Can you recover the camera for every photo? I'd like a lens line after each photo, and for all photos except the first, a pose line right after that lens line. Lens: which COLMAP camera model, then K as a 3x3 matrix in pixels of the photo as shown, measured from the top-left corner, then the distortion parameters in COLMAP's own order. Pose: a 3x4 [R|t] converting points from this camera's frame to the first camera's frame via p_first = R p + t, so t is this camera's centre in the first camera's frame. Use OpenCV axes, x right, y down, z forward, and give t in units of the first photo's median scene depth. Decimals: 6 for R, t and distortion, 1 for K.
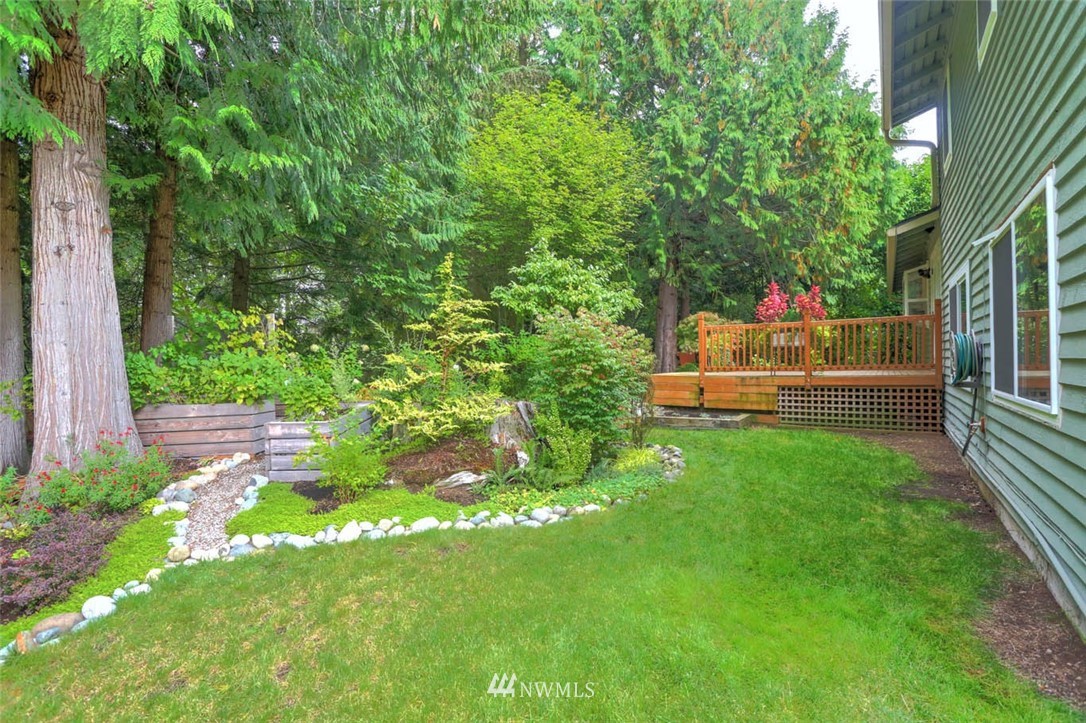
lens RADIAL K [[525.2, 0, 539.5], [0, 525.2, 357.1], [0, 0, 1]] dist [-0.059233, 0.034543]
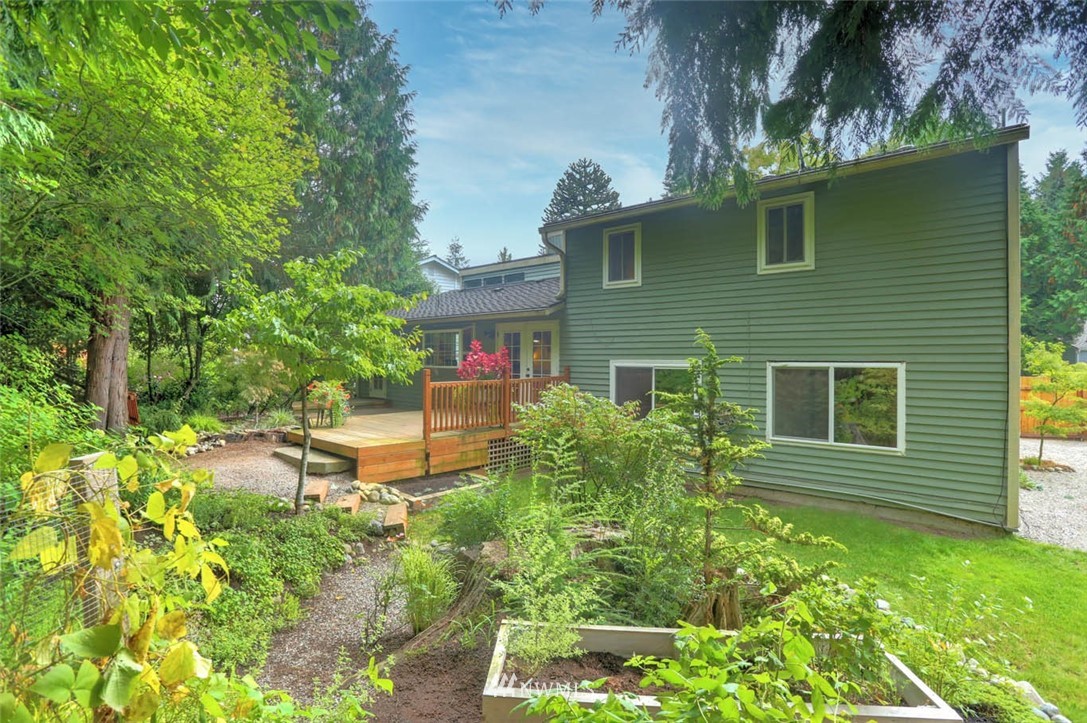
lens RADIAL K [[540.0, 0, 542.9], [0, 540.0, 357.9], [0, 0, 1]] dist [-0.062102, 0.036674]
pose [[0.139494, 0.005733, 0.990206, -0.642237], [-0.006335, 0.999968, -0.004897, -0.112484], [-0.990203, -0.005590, 0.139526, 0.771027]]
